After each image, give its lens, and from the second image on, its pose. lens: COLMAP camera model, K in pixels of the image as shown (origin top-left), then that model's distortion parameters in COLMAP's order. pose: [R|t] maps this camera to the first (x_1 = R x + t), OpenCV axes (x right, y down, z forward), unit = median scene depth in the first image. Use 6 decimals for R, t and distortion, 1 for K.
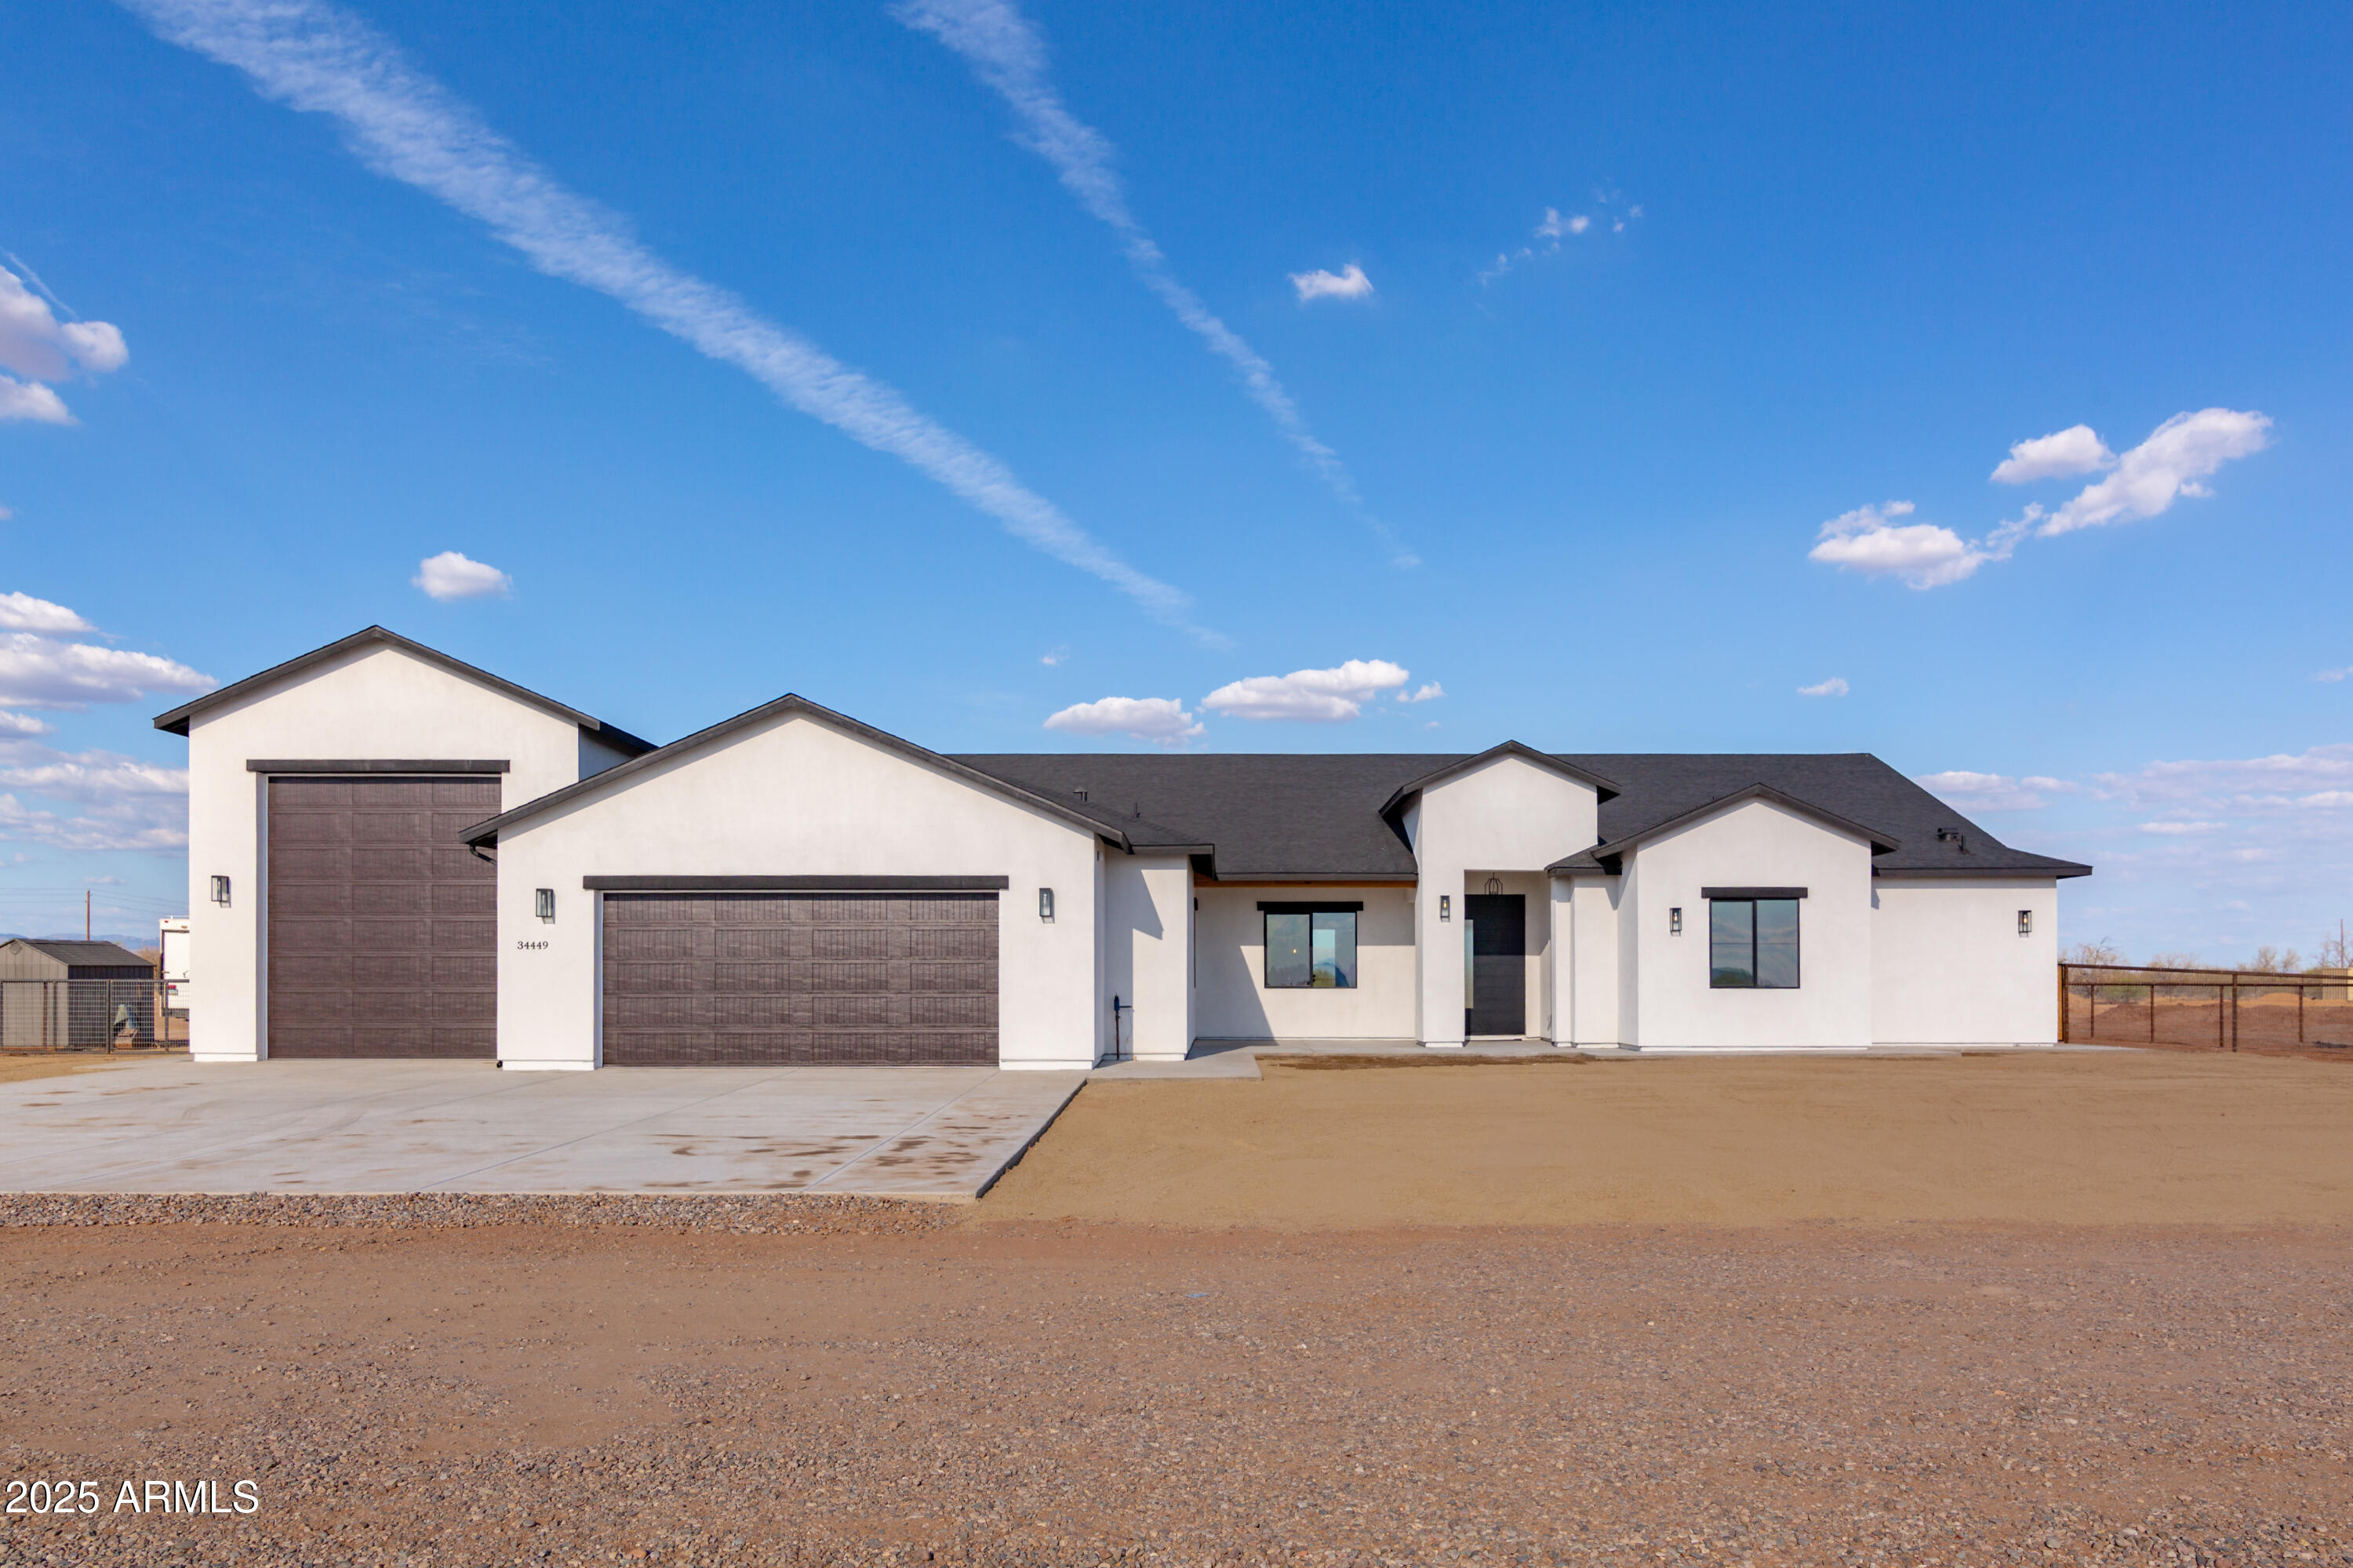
lens RADIAL K [[1814.1, 0, 1193.7], [0, 1814.1, 804.1], [0, 0, 1]] dist [-0.086826, 0.000904]
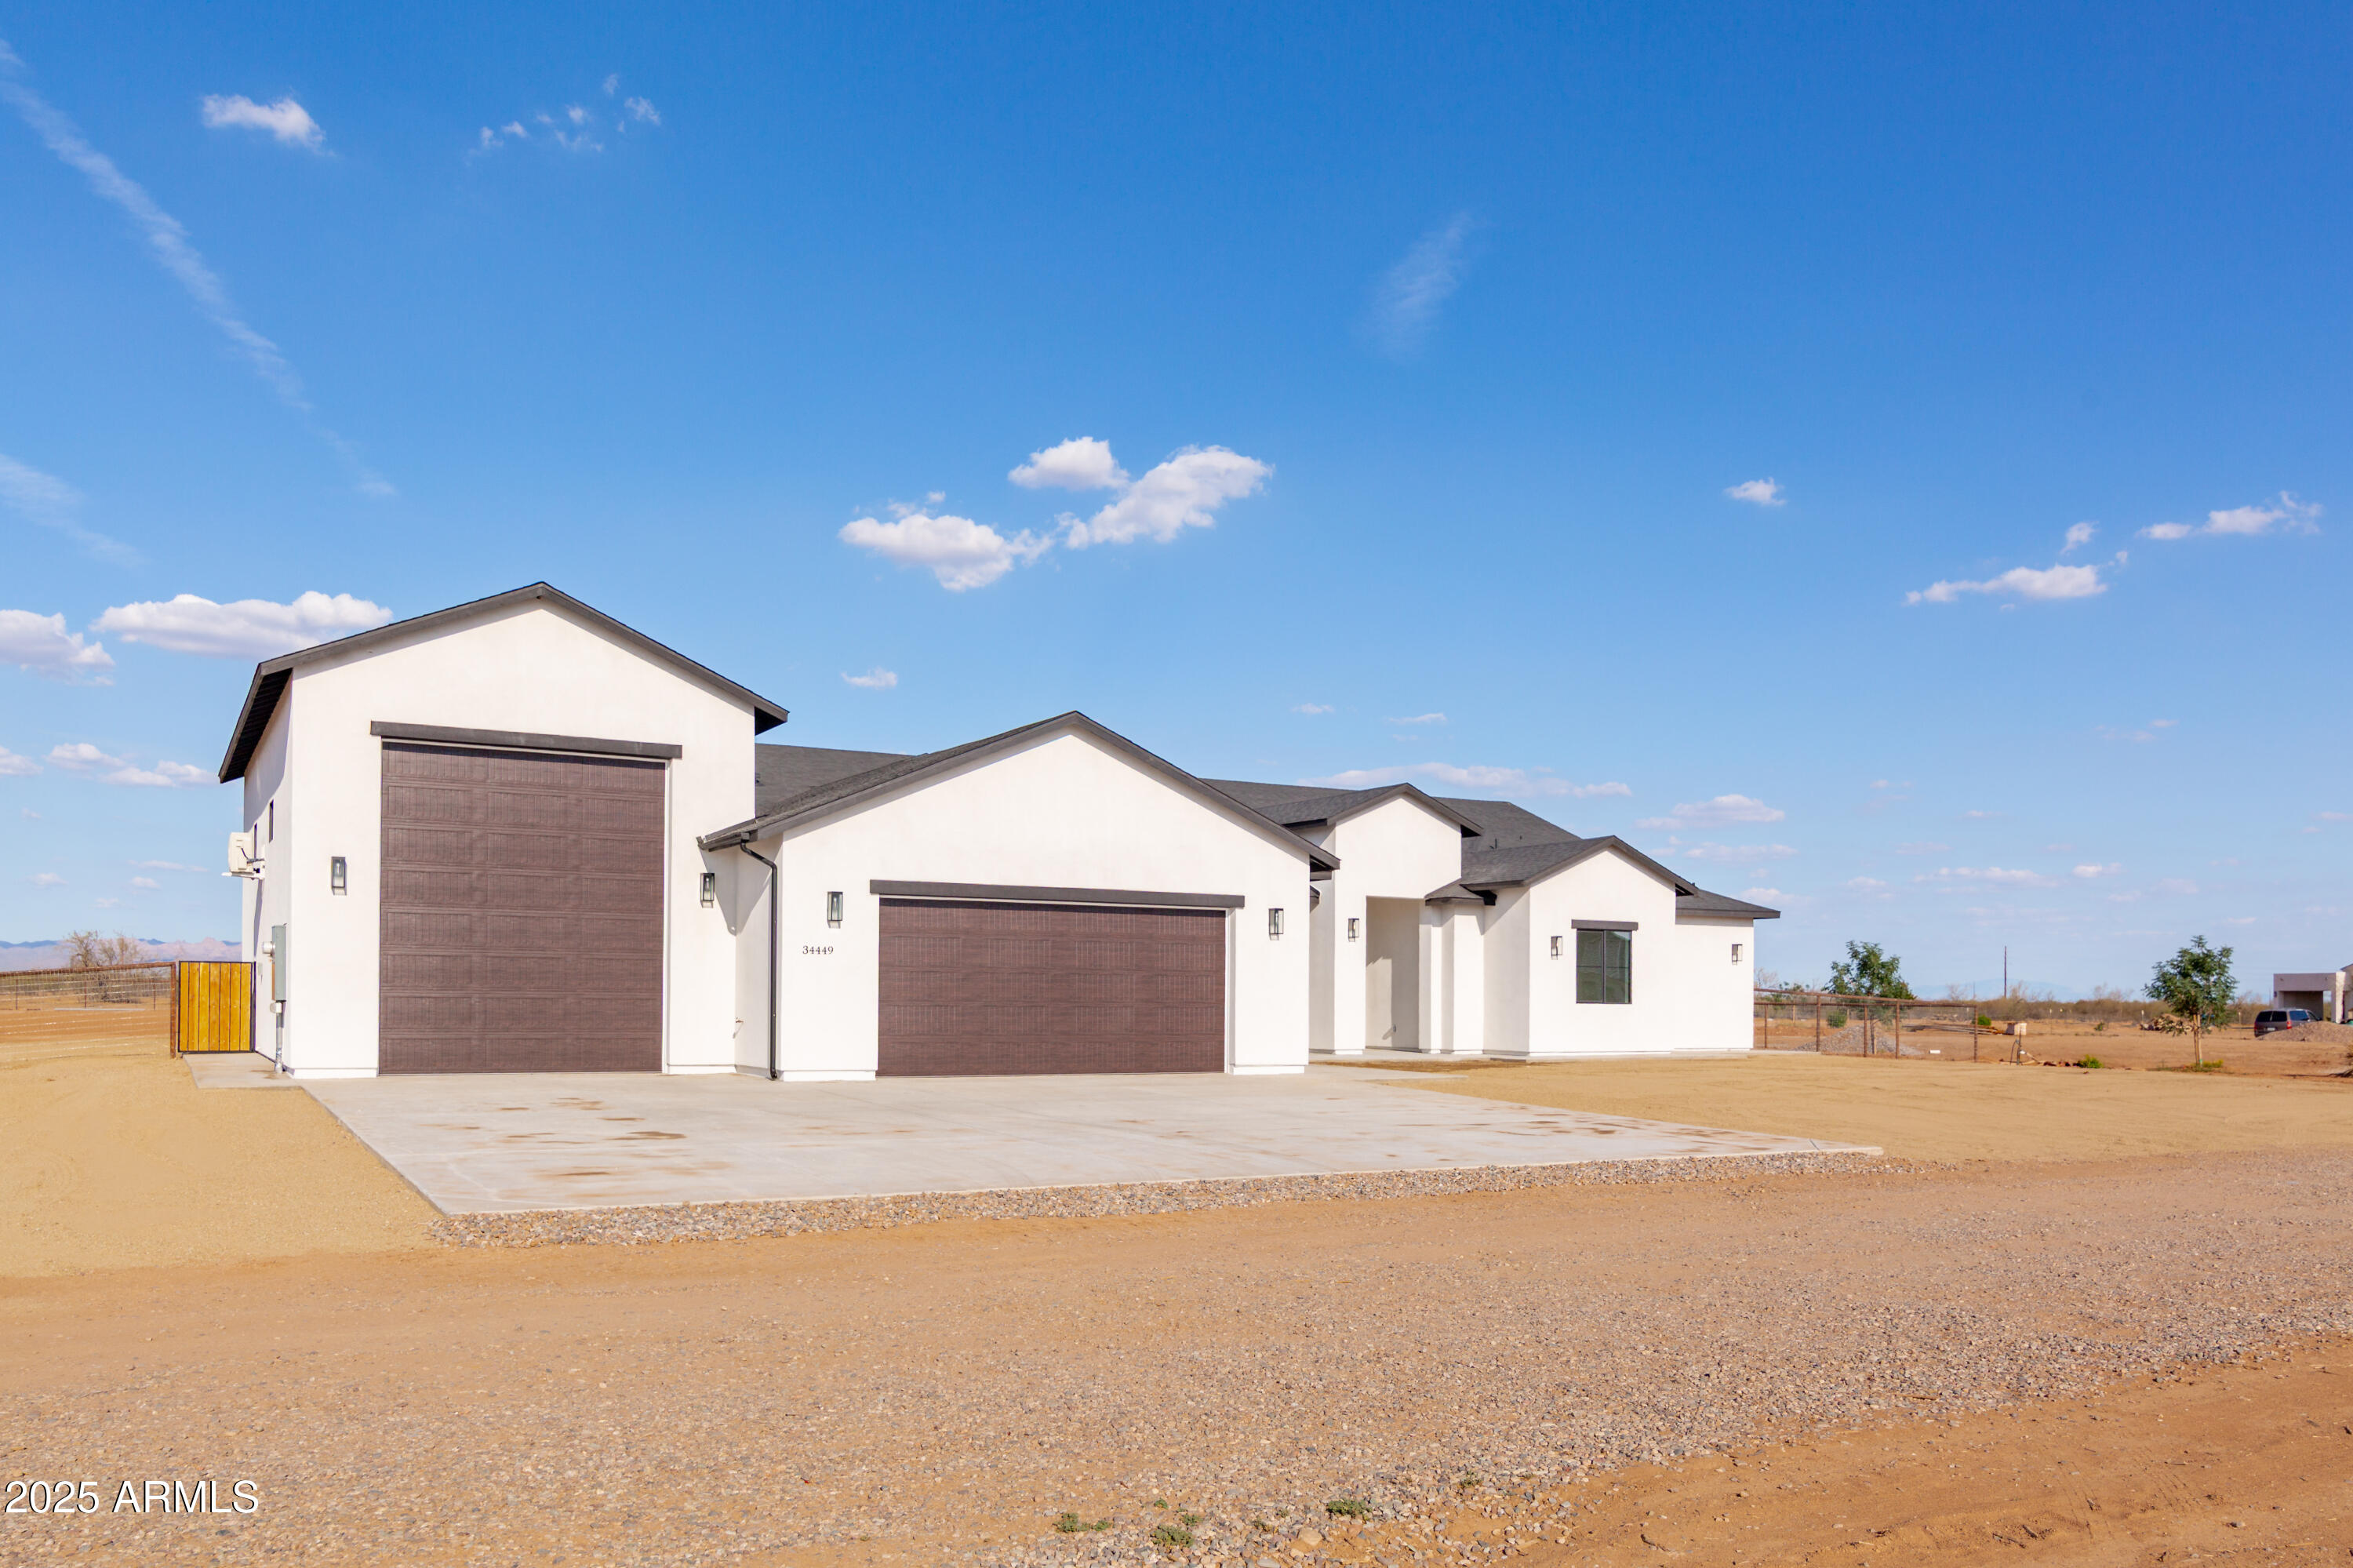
lens RADIAL K [[1939.7, 0, 1153.8], [0, 1939.7, 770.1], [0, 0, 1]] dist [-0.029858, 0.014242]
pose [[0.868062, 0.069027, 0.491634, -0.604217], [-0.065615, 0.997551, -0.024205, -0.003296], [-0.492101, -0.011247, 0.870466, 0.011142]]
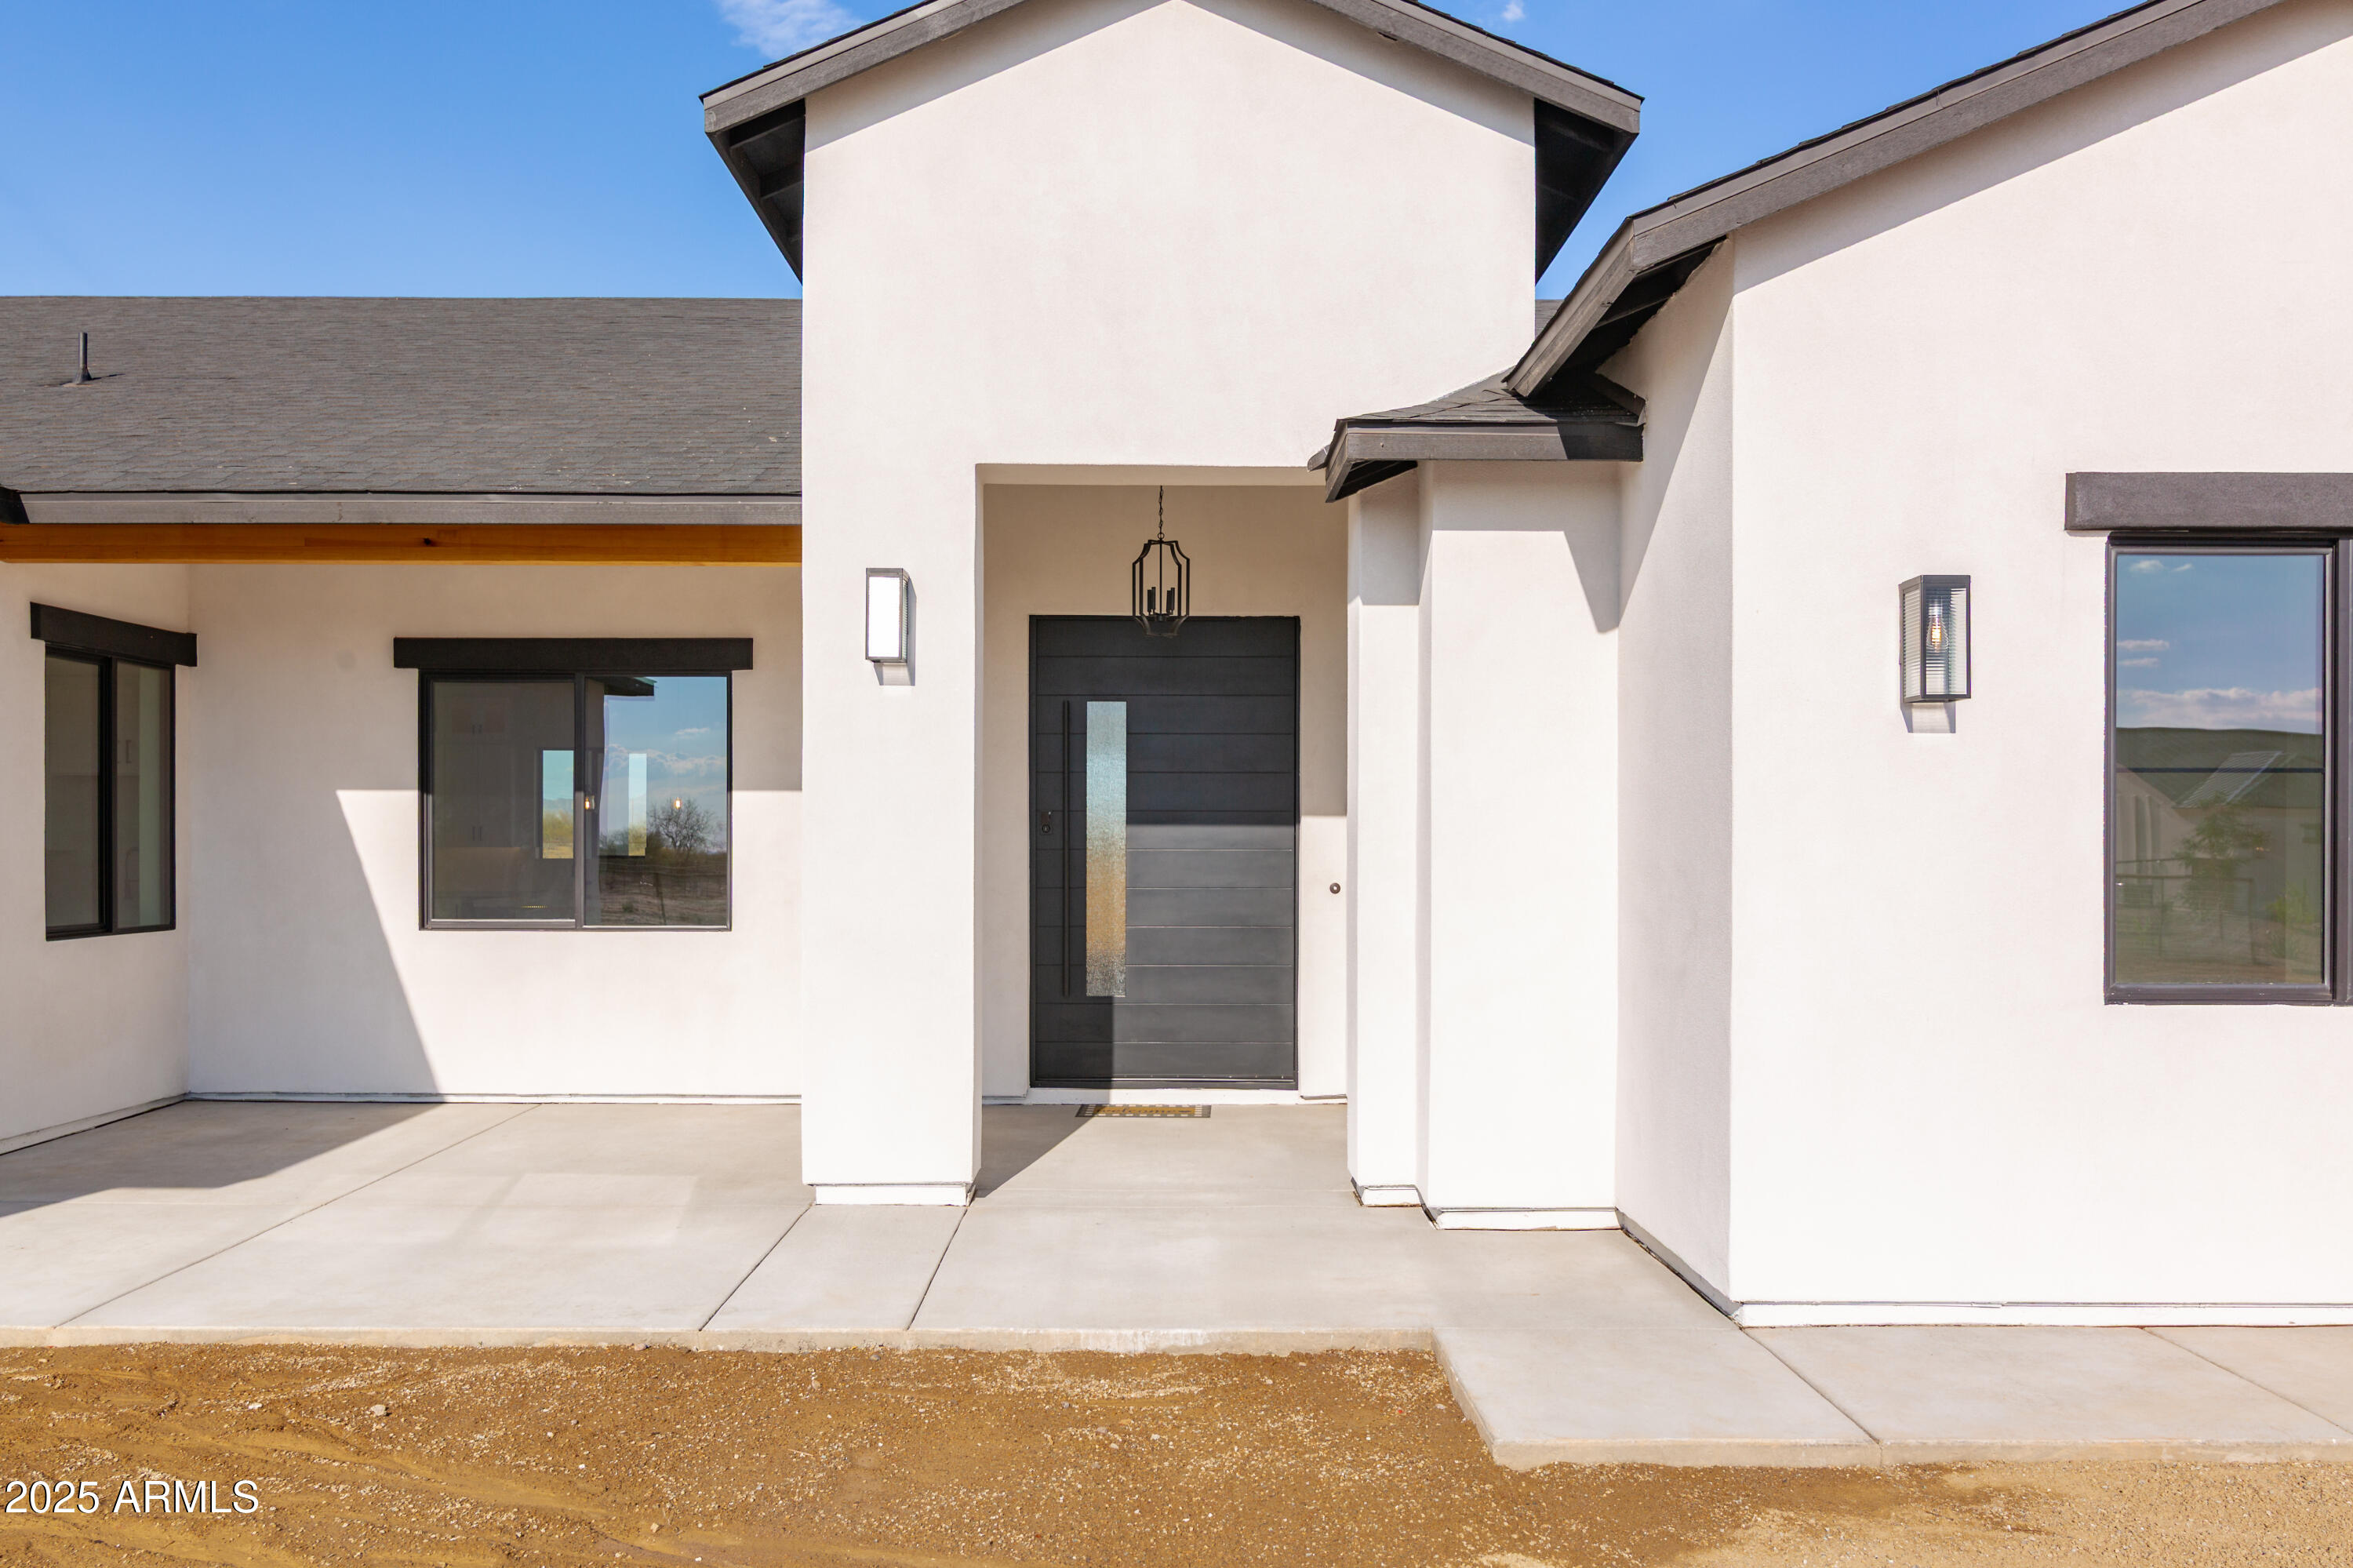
lens RADIAL K [[1939.7, 0, 1188.0], [0, 1939.7, 786.2], [0, 0, 1]] dist [-0.029858, 0.014242]
pose [[0.999678, 0.000923, 0.025372, 0.183591], [-0.002617, 0.997761, 0.066825, 0.065921], [-0.025254, -0.066869, 0.997442, 0.796915]]
